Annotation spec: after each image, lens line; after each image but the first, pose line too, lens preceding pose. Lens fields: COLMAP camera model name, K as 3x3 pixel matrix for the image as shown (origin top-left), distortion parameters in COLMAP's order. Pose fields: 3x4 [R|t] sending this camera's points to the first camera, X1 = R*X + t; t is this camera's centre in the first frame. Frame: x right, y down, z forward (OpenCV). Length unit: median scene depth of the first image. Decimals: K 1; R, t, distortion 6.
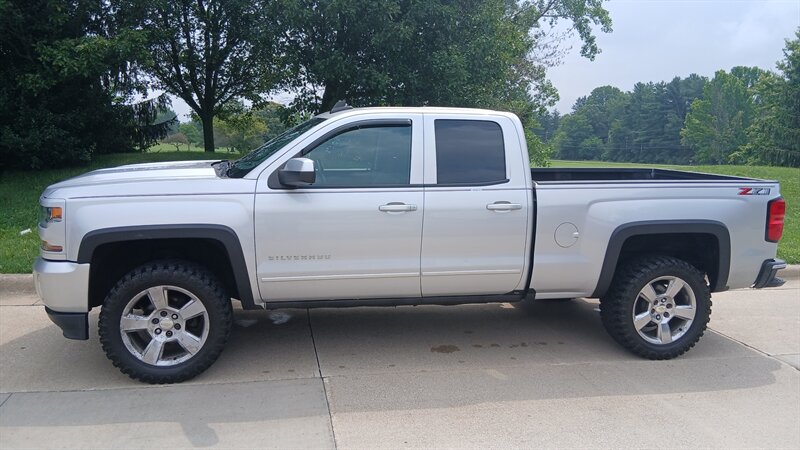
lens RADIAL K [[608.1, 0, 395.1], [0, 608.1, 222.1], [0, 0, 1]] dist [0.106406, -0.185175]
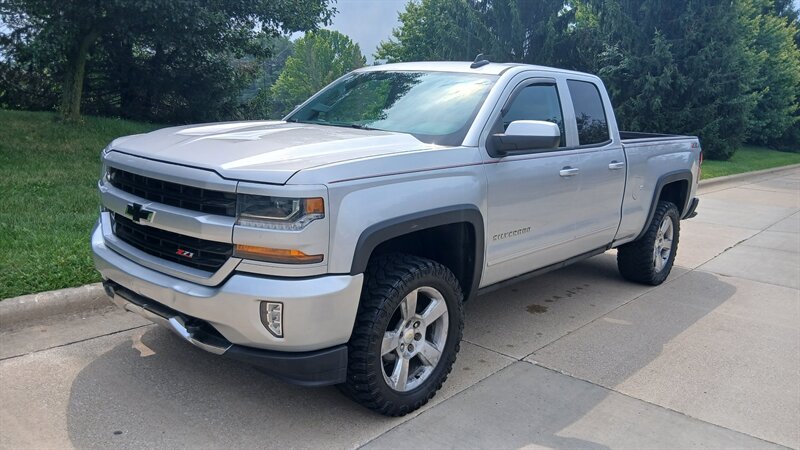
lens RADIAL K [[608.1, 0, 402.1], [0, 608.1, 222.8], [0, 0, 1]] dist [0.106406, -0.185175]
pose [[0.794469, -0.099095, 0.599166, -0.782634], [0.052722, 0.994127, 0.094509, -0.048287], [-0.605012, -0.043495, 0.795027, 0.374981]]
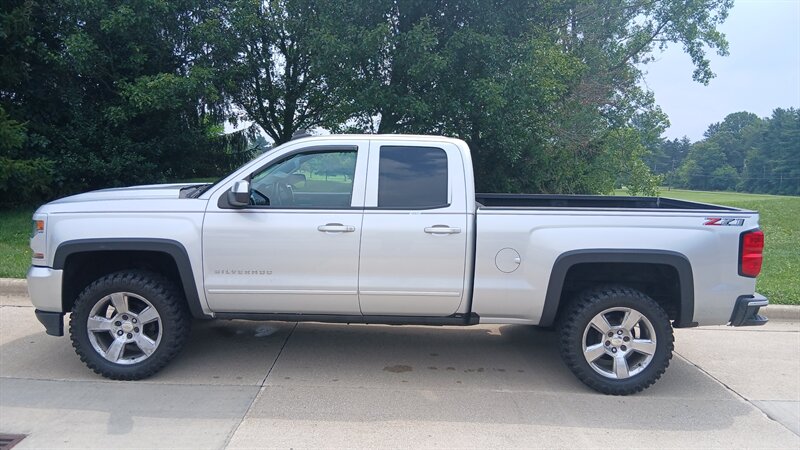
lens RADIAL K [[608.1, 0, 398.5], [0, 608.1, 219.5], [0, 0, 1]] dist [0.106406, -0.185175]
pose [[0.981432, 0.021791, -0.190567, 0.306872], [-0.031154, 0.998443, -0.046279, 0.006390], [0.189262, 0.051357, 0.980583, -0.019159]]
